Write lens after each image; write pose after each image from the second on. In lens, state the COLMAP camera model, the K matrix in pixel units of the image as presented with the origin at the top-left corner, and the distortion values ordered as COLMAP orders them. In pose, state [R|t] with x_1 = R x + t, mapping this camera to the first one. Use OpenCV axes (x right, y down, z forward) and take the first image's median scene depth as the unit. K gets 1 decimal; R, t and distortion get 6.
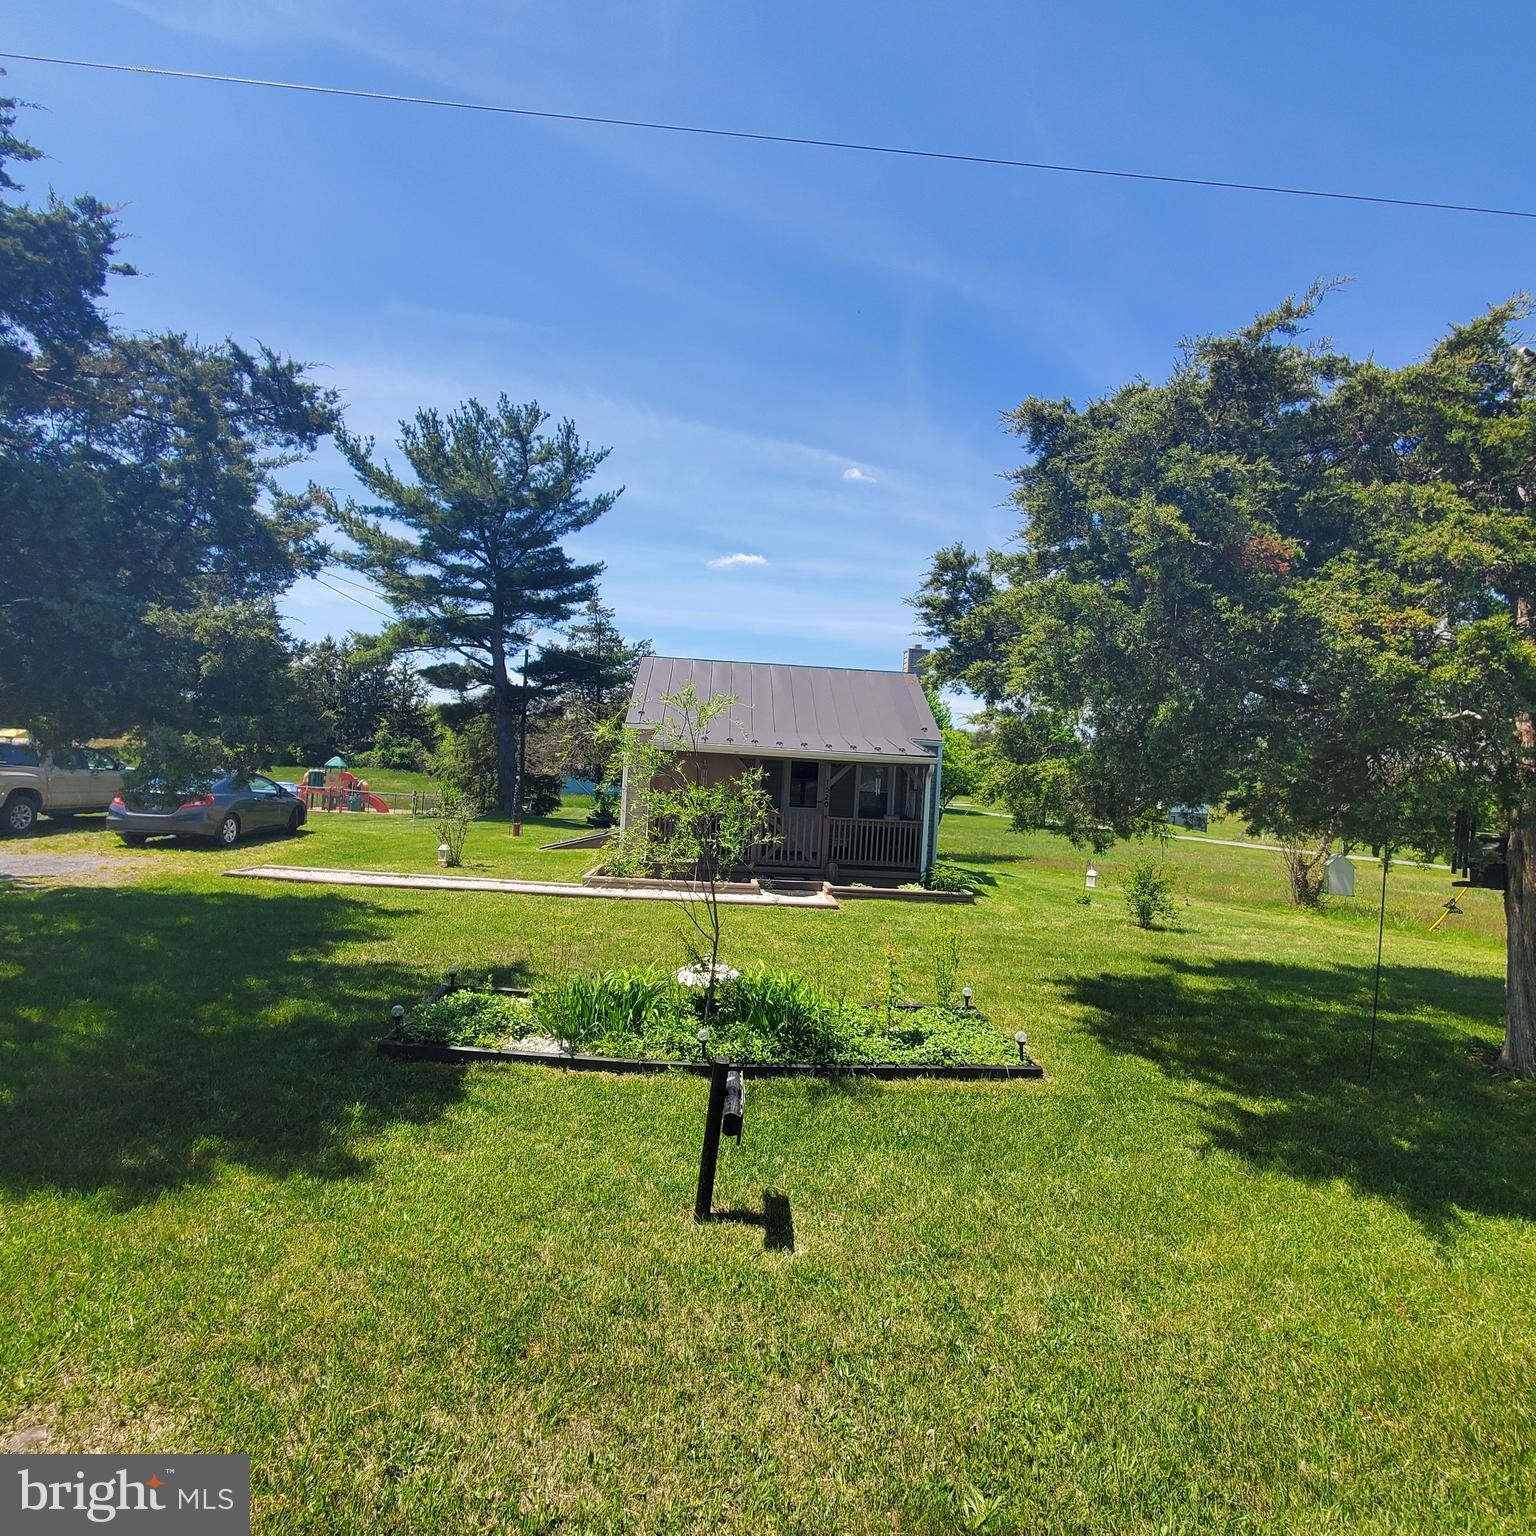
lens RADIAL K [[813.1, 0, 759.7], [0, 813.1, 772.0], [0, 0, 1]] dist [-0.002181, 0.000138]
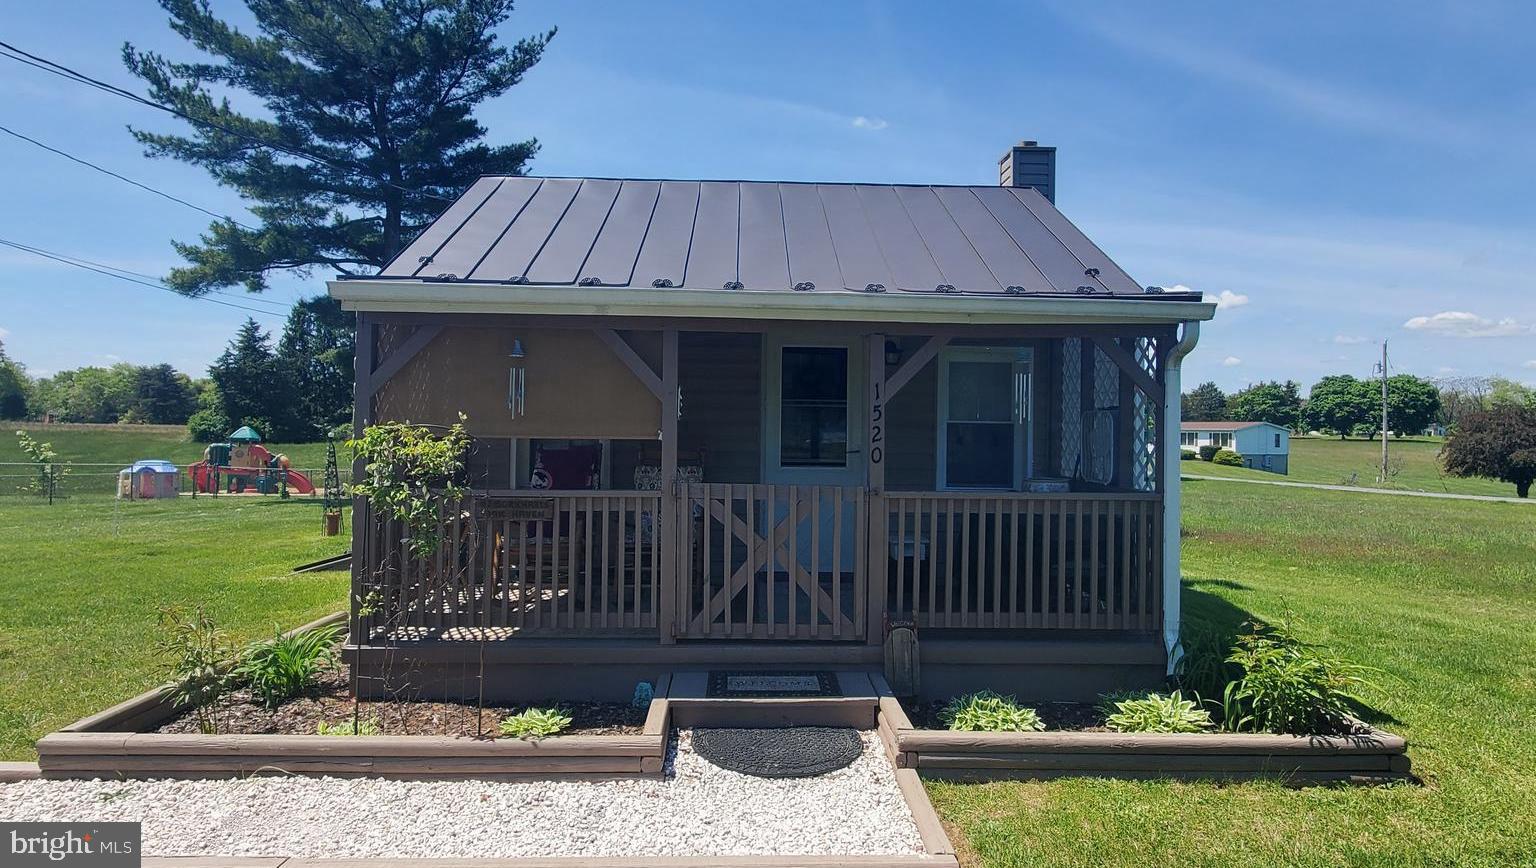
lens RADIAL K [[611.4, 0, 779.4], [0, 611.4, 434.9], [0, 0, 1]] dist [0.001827, 0.000070]
pose [[0.998599, -0.042476, -0.031552, 0.031896], [0.042185, 0.999062, -0.009822, 0.020518], [0.031939, 0.008477, 0.999454, 0.475699]]
